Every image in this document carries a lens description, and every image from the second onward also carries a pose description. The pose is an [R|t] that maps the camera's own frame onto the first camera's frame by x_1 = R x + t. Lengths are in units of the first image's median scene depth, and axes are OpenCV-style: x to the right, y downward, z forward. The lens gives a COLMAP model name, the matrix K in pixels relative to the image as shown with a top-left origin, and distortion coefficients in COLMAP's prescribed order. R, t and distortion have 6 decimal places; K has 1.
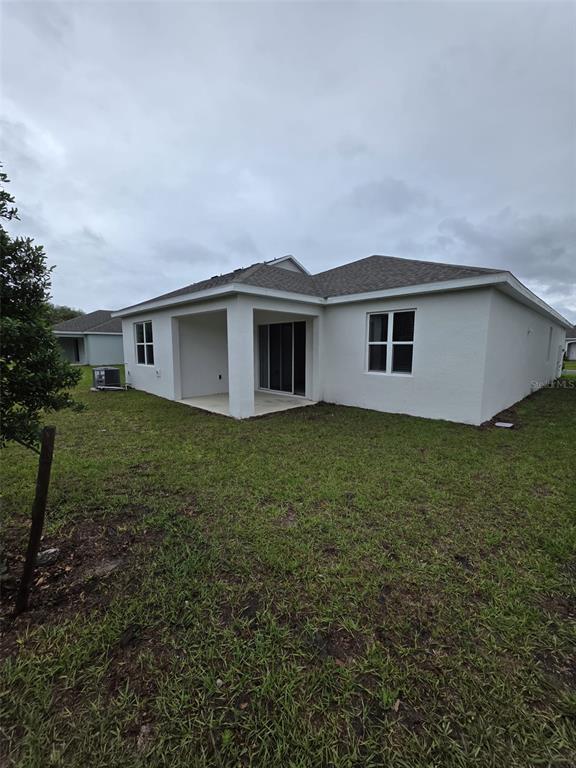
lens RADIAL K [[305.7, 0, 290.1], [0, 305.7, 385.8], [0, 0, 1]] dist [0.000939, -0.000300]
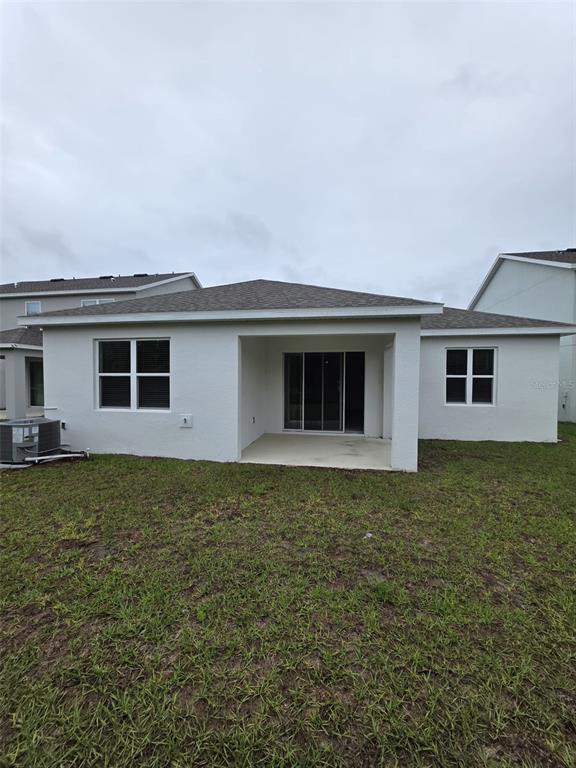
lens RADIAL K [[305.7, 0, 290.1], [0, 305.7, 385.8], [0, 0, 1]] dist [0.000939, -0.000300]
pose [[0.813123, -0.016876, 0.581847, -0.814202], [0.069355, 0.995268, -0.068055, -0.075364], [-0.577945, 0.095691, 0.810446, 0.479048]]
